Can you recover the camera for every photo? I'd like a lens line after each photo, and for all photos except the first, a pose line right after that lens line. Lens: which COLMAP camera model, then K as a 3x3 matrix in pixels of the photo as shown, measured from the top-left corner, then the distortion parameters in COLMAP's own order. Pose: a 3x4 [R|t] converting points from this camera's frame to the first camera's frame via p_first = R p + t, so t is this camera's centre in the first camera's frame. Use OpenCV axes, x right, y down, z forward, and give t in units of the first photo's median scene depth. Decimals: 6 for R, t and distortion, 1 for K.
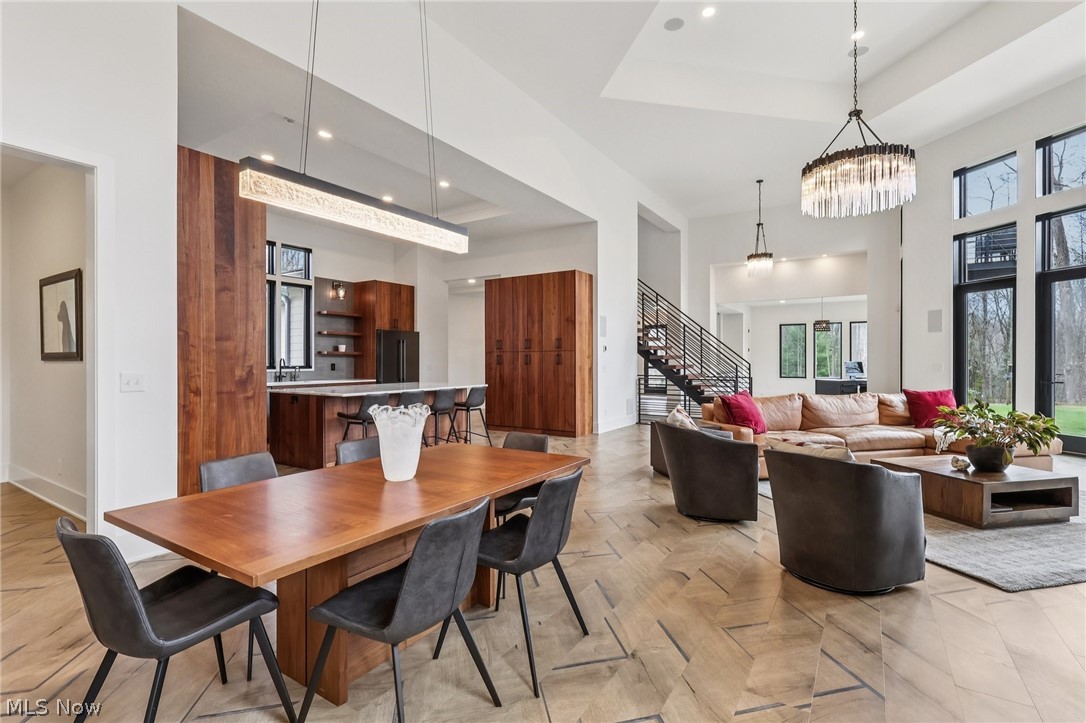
lens RADIAL K [[504.0, 0, 545.3], [0, 504.0, 359.9], [0, 0, 1]] dist [0.001636, -0.000578]
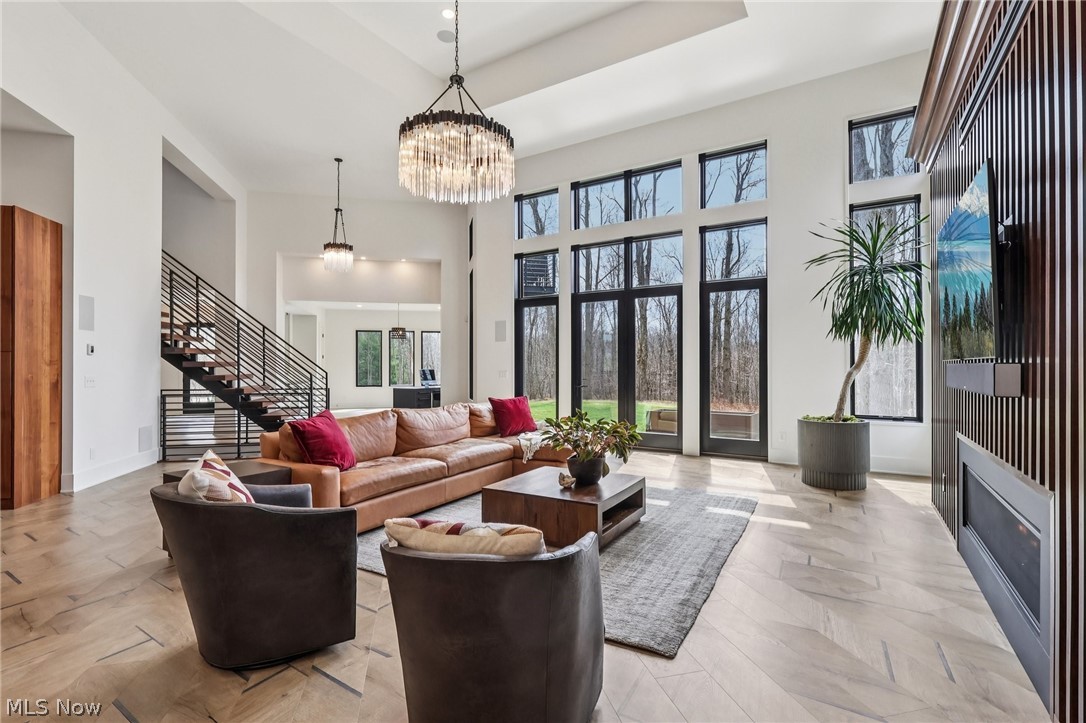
lens RADIAL K [[504.0, 0, 542.2], [0, 504.0, 363.7], [0, 0, 1]] dist [0.001636, -0.000578]
pose [[0.697374, 0.003827, 0.716698, 0.068256], [0.001937, 0.999972, -0.007225, -0.000166], [-0.716705, 0.006427, 0.697347, 0.198526]]
